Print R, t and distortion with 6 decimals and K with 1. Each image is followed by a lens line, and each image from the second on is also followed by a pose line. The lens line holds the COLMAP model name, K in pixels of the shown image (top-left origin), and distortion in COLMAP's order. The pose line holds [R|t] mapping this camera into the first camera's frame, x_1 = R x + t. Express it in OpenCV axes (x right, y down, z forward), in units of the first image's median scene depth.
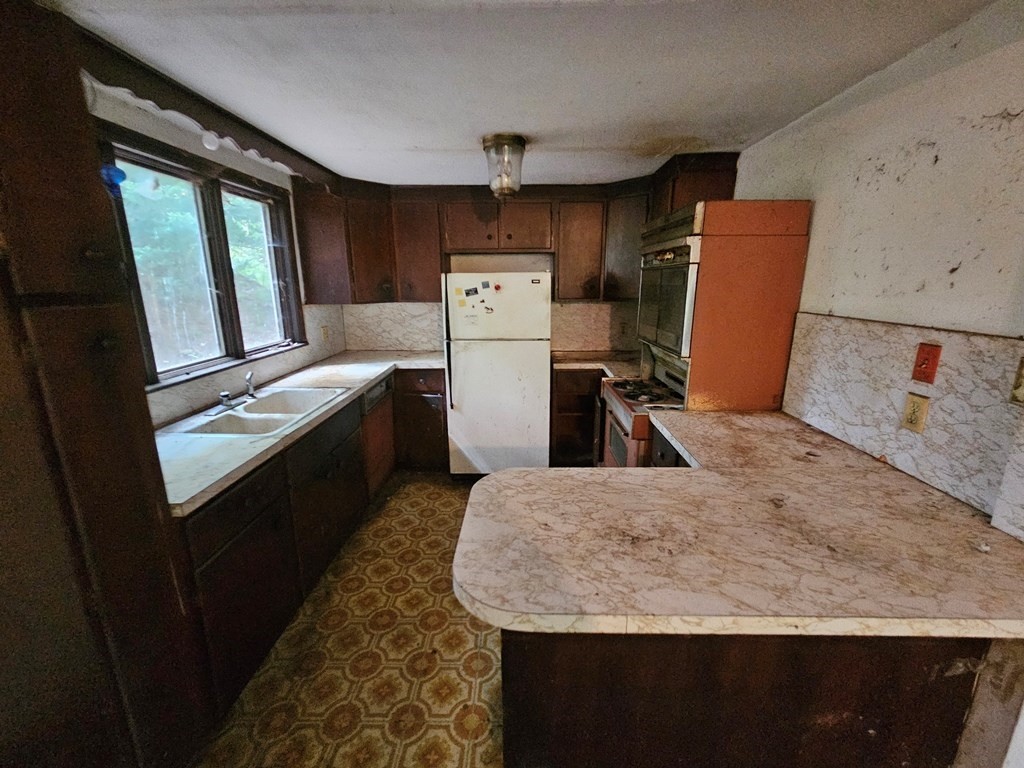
lens RADIAL K [[423.4, 0, 510.4], [0, 423.4, 385.4], [0, 0, 1]] dist [-0.000996, -0.000102]
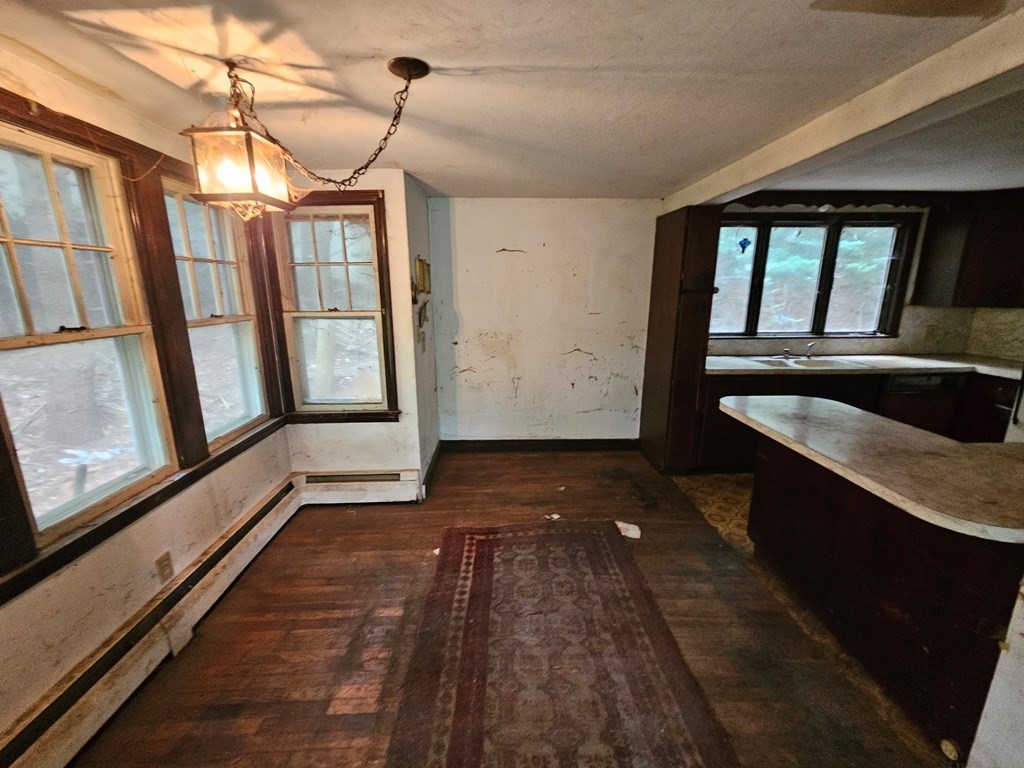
lens RADIAL K [[423.4, 0, 510.2], [0, 423.4, 384.6], [0, 0, 1]] dist [-0.000996, -0.000102]
pose [[0.054875, 0.228402, -0.972019, 0.812538], [-0.235901, 0.948893, 0.209650, 0.048018], [0.970226, 0.217796, 0.105950, -0.218236]]
